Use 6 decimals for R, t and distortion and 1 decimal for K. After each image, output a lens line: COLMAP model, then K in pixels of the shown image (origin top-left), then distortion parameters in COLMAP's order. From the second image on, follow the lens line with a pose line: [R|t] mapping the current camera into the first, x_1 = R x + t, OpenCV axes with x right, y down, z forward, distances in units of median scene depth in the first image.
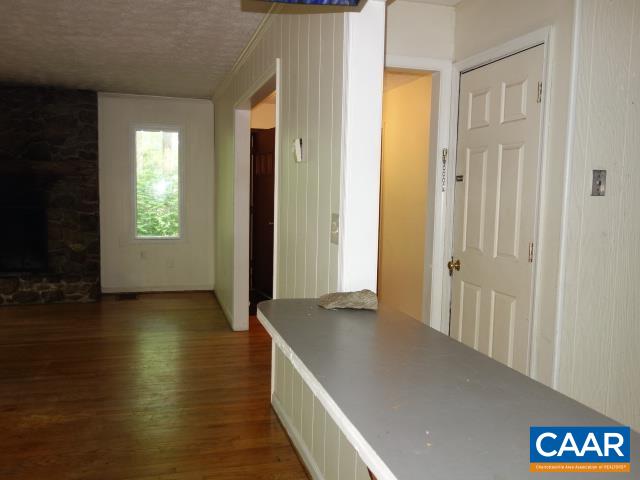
lens RADIAL K [[567.7, 0, 322.3], [0, 567.7, 242.7], [0, 0, 1]] dist [0.002087, 0.000179]
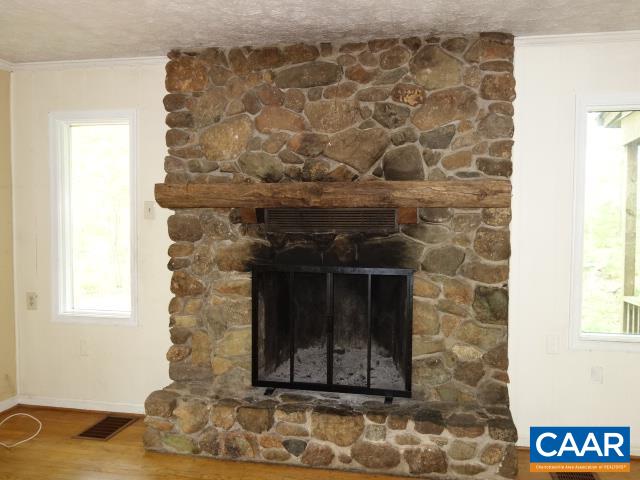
lens RADIAL K [[567.7, 0, 319.9], [0, 567.7, 239.3], [0, 0, 1]] dist [0.002087, 0.000179]
pose [[0.884633, 0.005315, -0.466257, -0.334585], [-0.031712, 0.998306, -0.048787, -0.066208], [0.465208, 0.057945, 0.883303, 0.530667]]
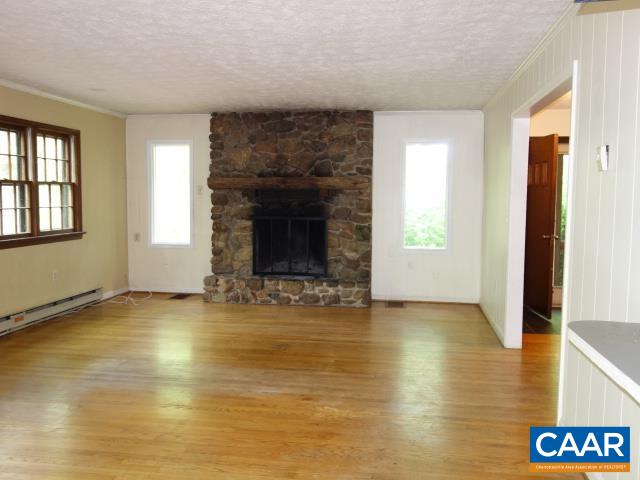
lens RADIAL K [[567.7, 0, 316.5], [0, 567.7, 240.6], [0, 0, 1]] dist [0.002087, 0.000179]
pose [[0.904331, 0.019449, -0.426389, -0.033687], [-0.029387, 0.999428, -0.016741, -0.000345], [0.425820, 0.027670, 0.904385, -0.009297]]
